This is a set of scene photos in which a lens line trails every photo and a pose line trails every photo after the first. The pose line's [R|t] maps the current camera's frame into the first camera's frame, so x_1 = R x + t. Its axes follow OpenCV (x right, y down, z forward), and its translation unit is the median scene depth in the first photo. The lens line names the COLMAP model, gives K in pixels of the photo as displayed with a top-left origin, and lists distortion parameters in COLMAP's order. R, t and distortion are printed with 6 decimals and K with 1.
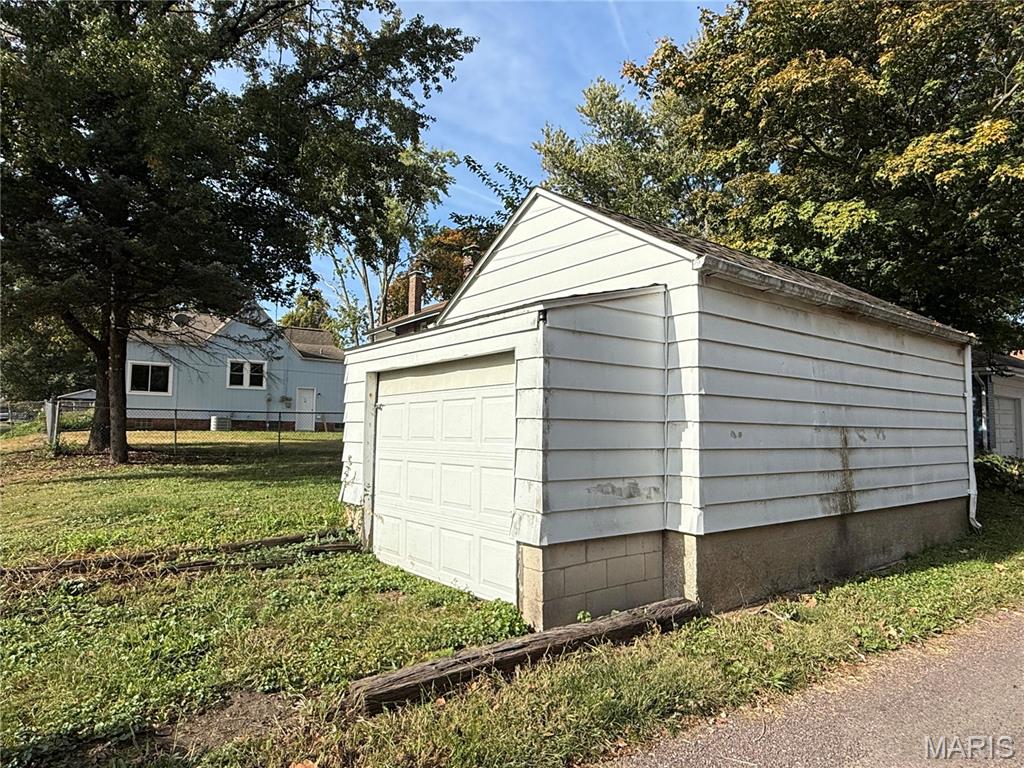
lens RADIAL K [[632.0, 0, 510.2], [0, 632.0, 386.9], [0, 0, 1]] dist [-0.004778, -0.001854]
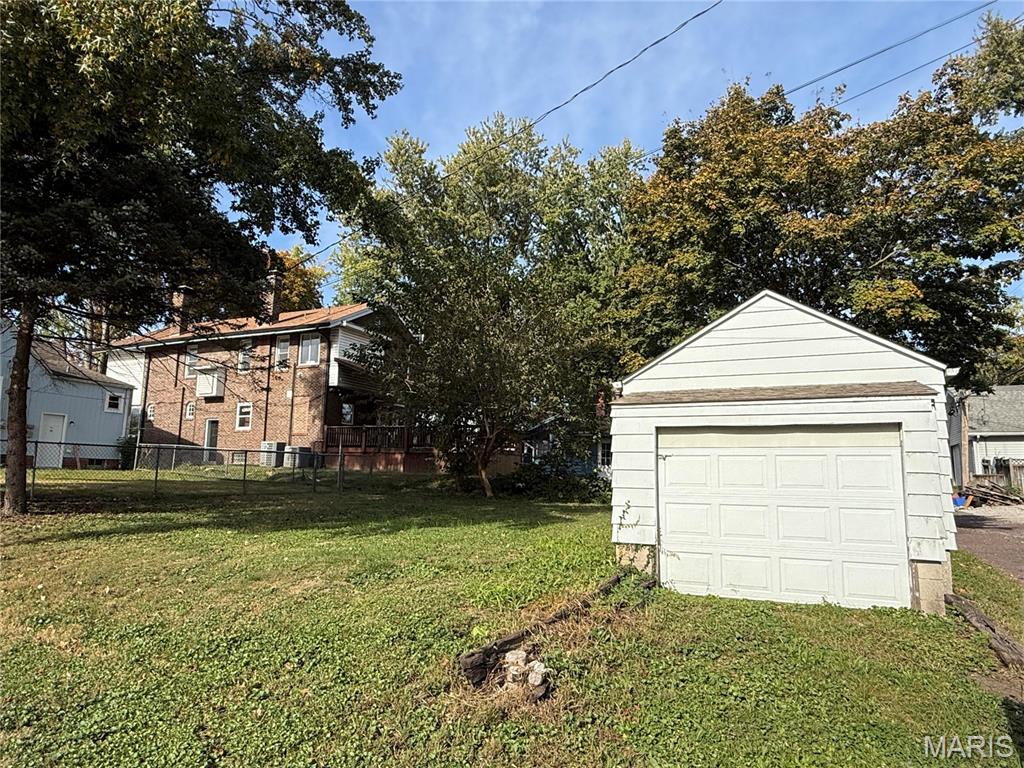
lens RADIAL K [[632.0, 0, 510.2], [0, 632.0, 386.9], [0, 0, 1]] dist [-0.004778, -0.001854]
pose [[0.878244, 0.073992, 0.472453, -1.355997], [-0.044906, 0.996352, -0.072566, 0.001102], [-0.476099, 0.042515, 0.878363, 0.163458]]
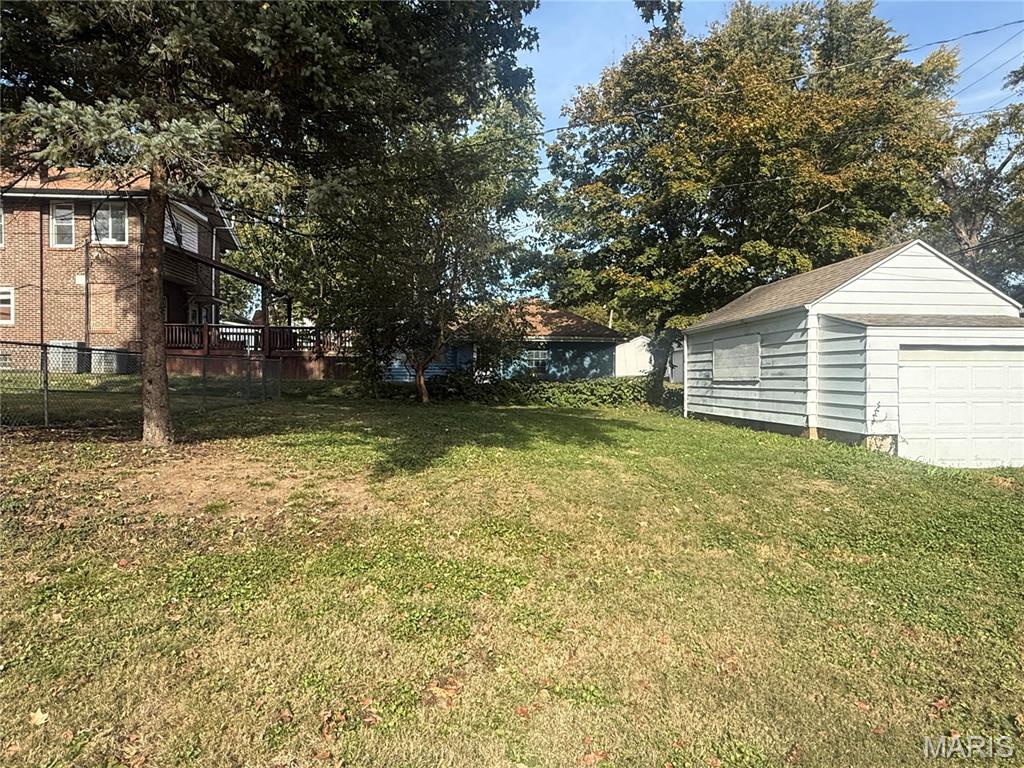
lens RADIAL K [[632.0, 0, 510.2], [0, 632.0, 386.9], [0, 0, 1]] dist [-0.004778, -0.001854]
pose [[0.549771, -0.014062, 0.835197, -2.598621], [-0.060540, 0.996558, 0.056630, 0.065356], [-0.833119, -0.081696, 0.547027, 1.271079]]
